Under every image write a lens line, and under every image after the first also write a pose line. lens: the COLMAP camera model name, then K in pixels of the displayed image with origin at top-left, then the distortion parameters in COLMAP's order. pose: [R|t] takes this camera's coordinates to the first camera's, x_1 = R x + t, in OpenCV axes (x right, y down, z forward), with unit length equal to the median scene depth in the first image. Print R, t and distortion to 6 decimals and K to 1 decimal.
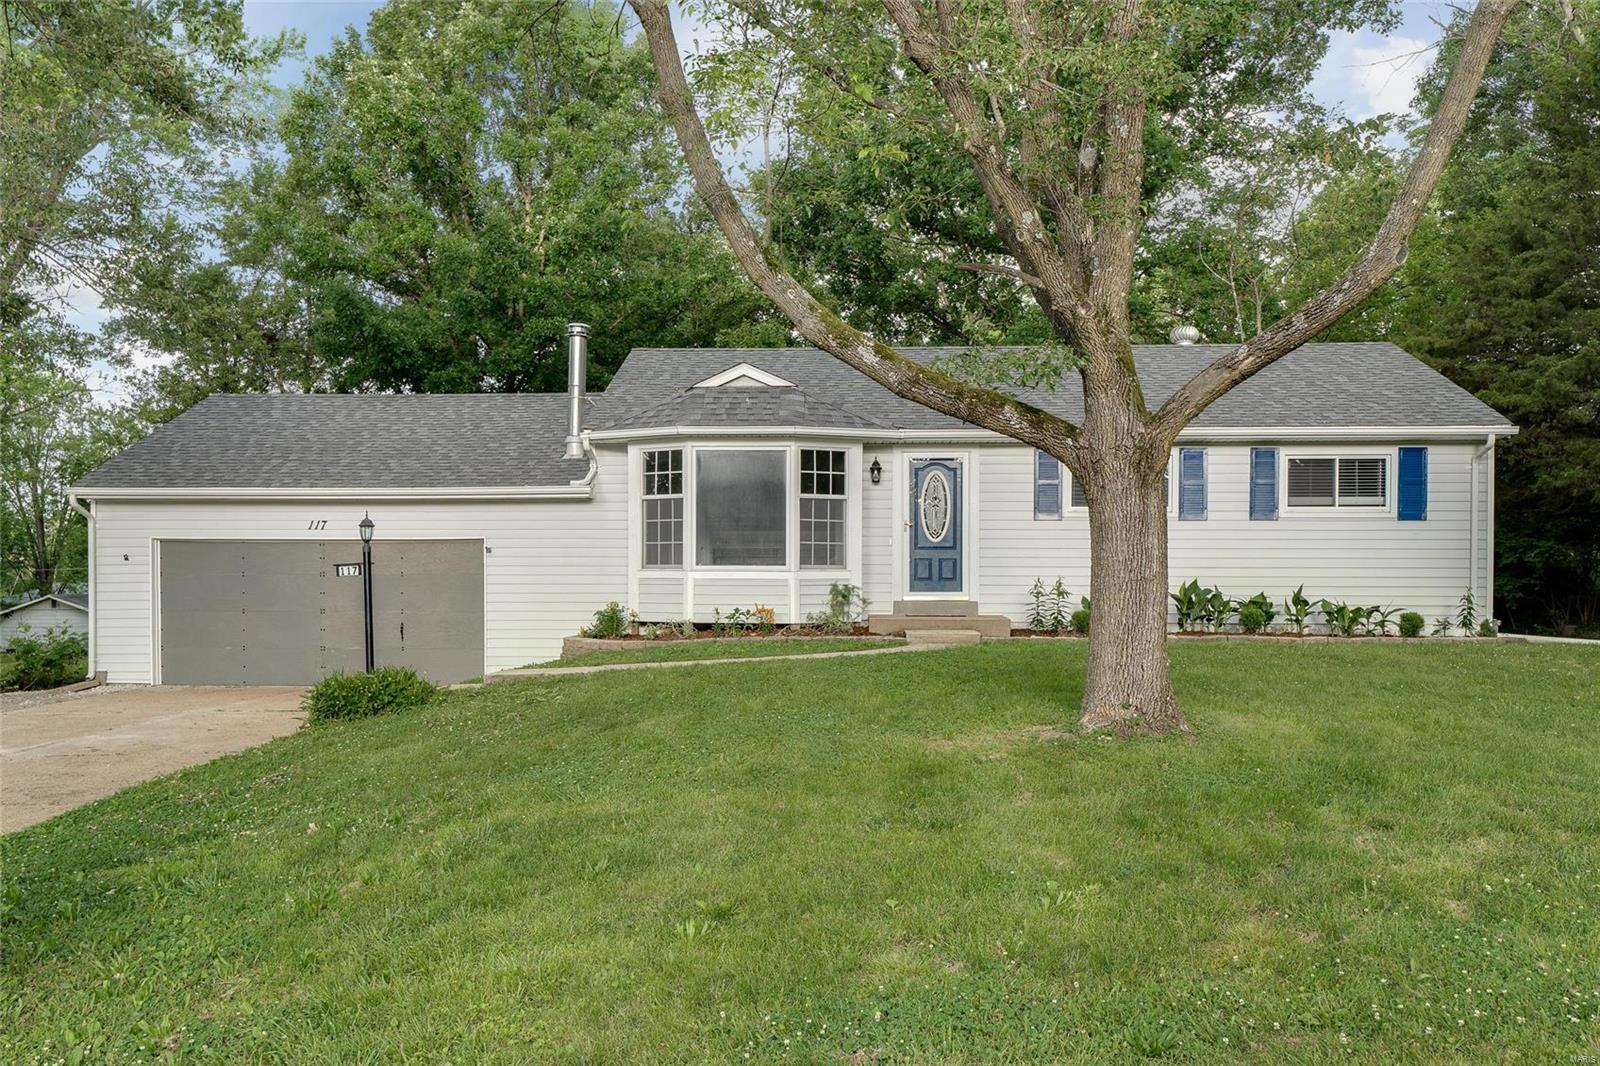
lens RADIAL K [[1125.1, 0, 864.2], [0, 1125.1, 611.1], [0, 0, 1]] dist [0.008250, -0.005902]
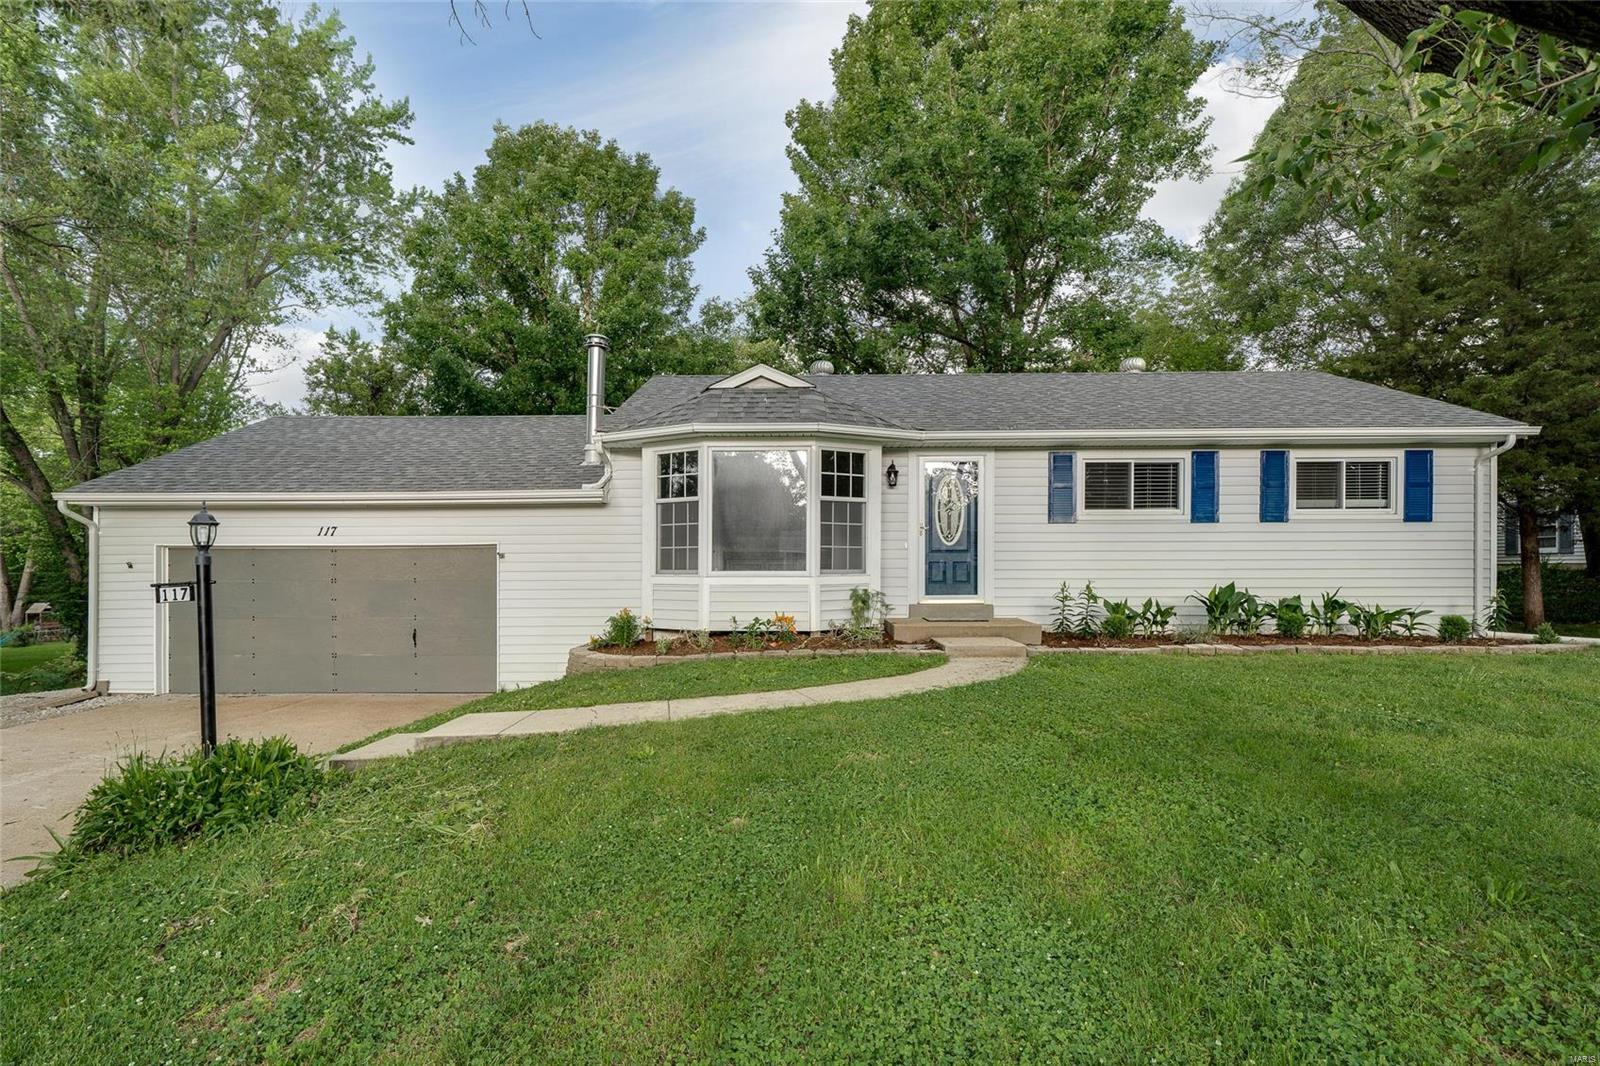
lens RADIAL K [[695.7, 0, 817.0], [0, 695.7, 571.8], [0, 0, 1]] dist [0.000602, 0.000420]
pose [[0.999950, -0.004934, 0.008660, -0.062164], [0.005141, 0.999697, -0.024060, -0.023919], [-0.008539, 0.024103, 0.999673, 0.387081]]
